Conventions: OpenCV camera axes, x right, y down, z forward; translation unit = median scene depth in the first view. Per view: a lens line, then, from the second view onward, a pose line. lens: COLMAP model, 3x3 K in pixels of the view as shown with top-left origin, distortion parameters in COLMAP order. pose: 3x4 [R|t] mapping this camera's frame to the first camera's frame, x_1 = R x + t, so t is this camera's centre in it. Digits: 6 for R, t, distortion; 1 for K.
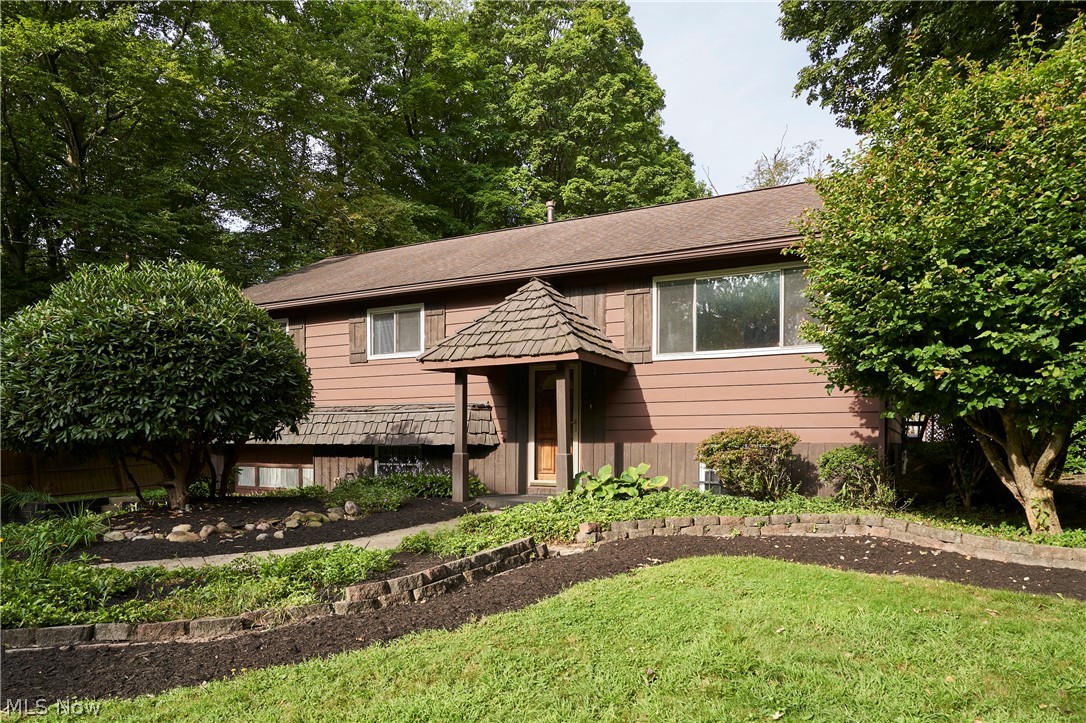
lens RADIAL K [[718.1, 0, 543.0], [0, 718.1, 361.5], [0, 0, 1]] dist [-0.040086, -0.000038]
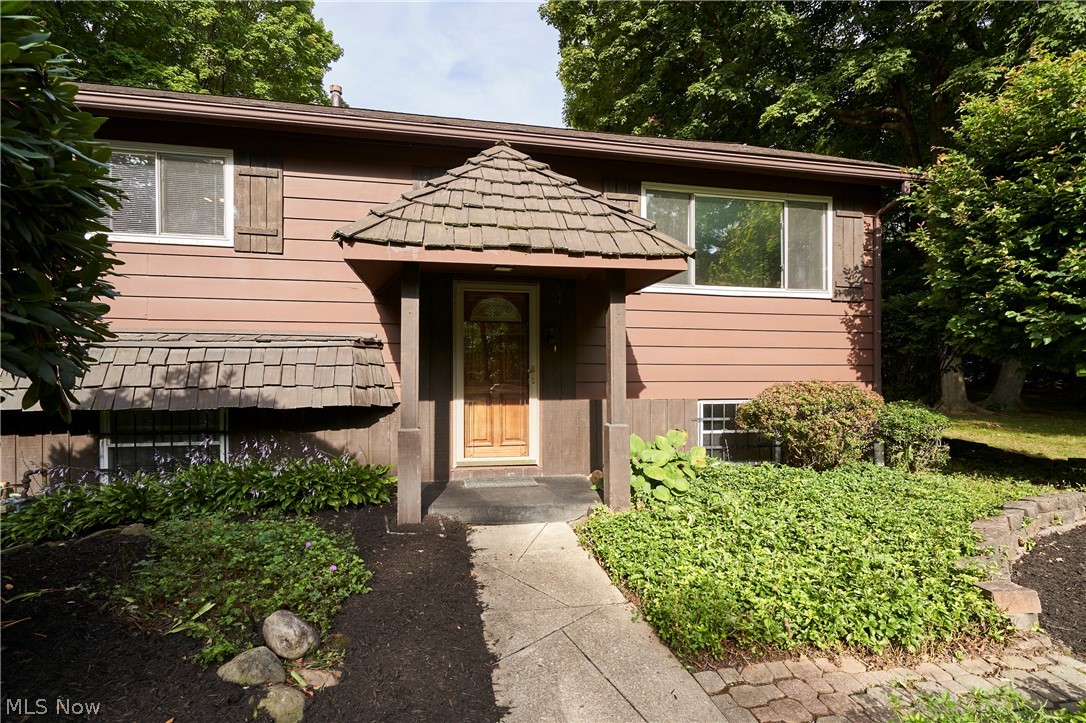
lens RADIAL K [[523.0, 0, 543.0], [0, 523.0, 361.5], [0, 0, 1]] dist [-0.000669, -0.000378]
pose [[0.771245, 0.019622, 0.636236, -0.261728], [-0.069341, 0.996166, 0.053333, 0.047026], [-0.632750, -0.085250, 0.769649, 0.587506]]
